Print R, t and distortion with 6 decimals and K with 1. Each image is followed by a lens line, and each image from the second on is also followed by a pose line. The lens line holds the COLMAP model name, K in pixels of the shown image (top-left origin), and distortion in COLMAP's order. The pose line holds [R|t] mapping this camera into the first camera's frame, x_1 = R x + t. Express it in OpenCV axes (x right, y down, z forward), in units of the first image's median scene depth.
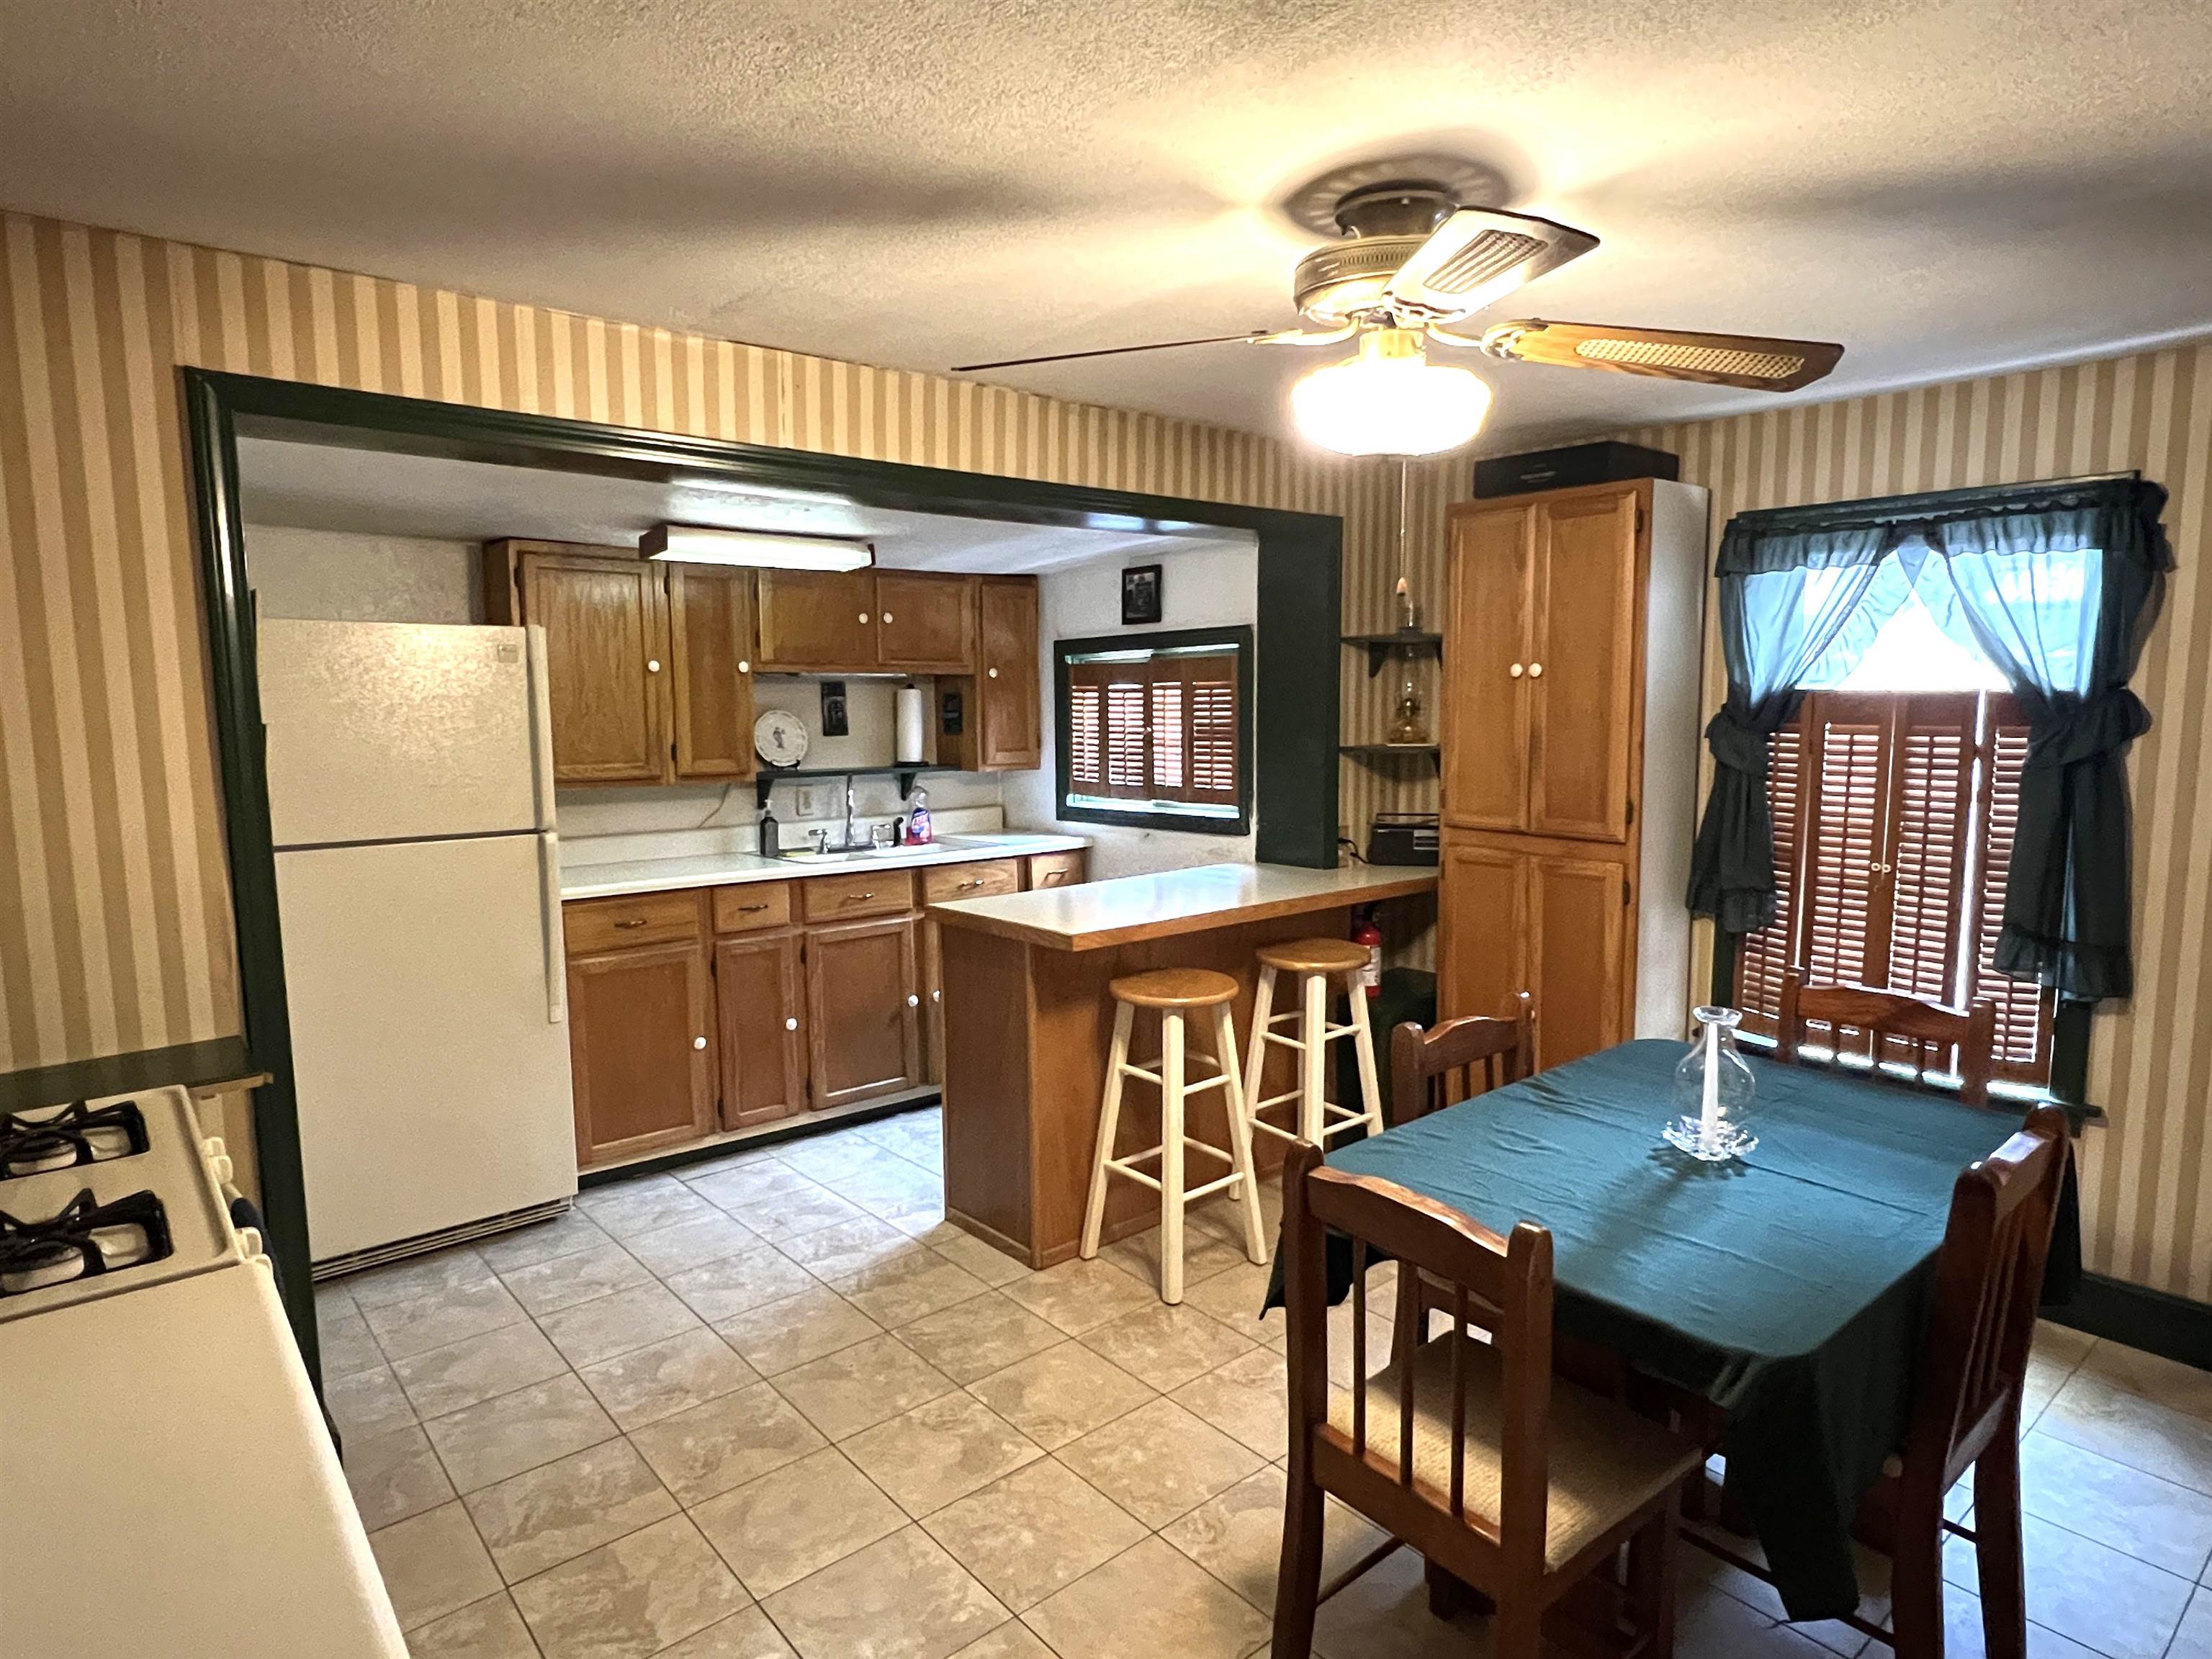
lens RADIAL K [[1254.6, 0, 1106.0], [0, 1254.6, 829.5], [0, 0, 1]] dist [0.004308, 0.001037]
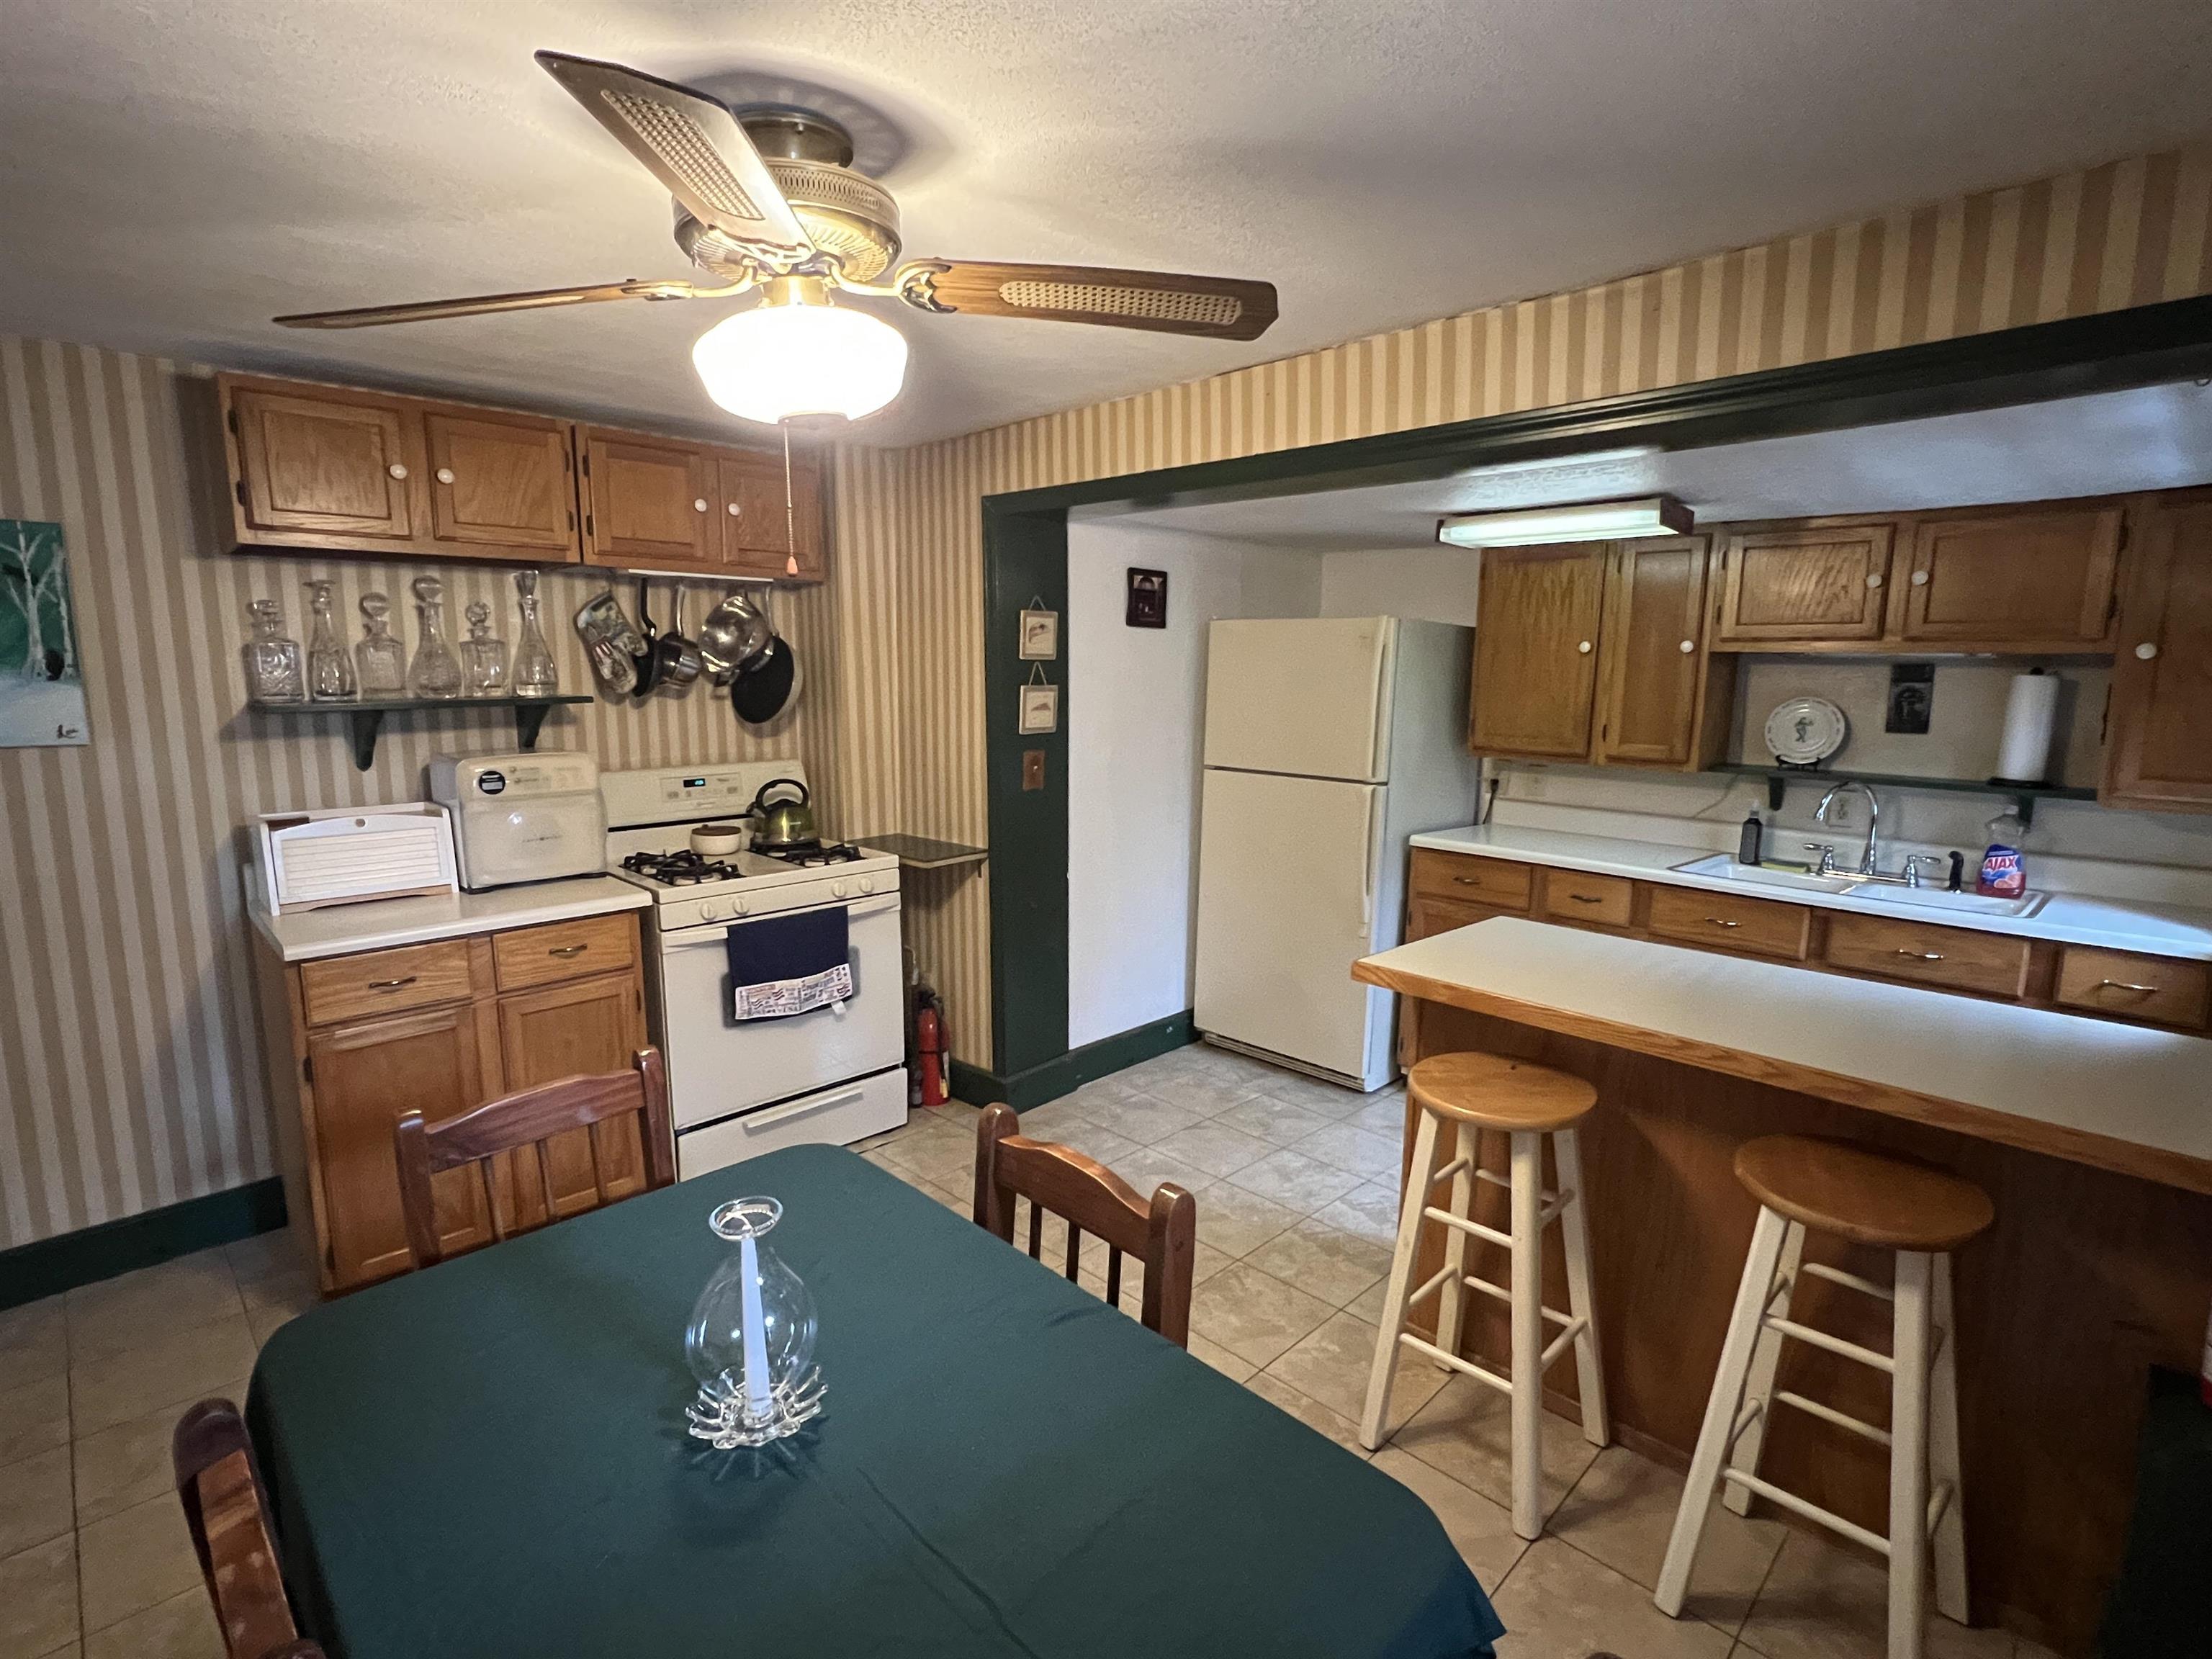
lens RADIAL K [[1069.4, 0, 1091.7], [0, 1069.4, 828.1], [0, 0, 1]] dist [-0.001326, -0.000195]
pose [[0.072596, 0.157586, -0.984833, 0.658605], [-0.117407, 0.981923, 0.148466, -0.090761], [0.990427, 0.104848, 0.089786, 0.730539]]
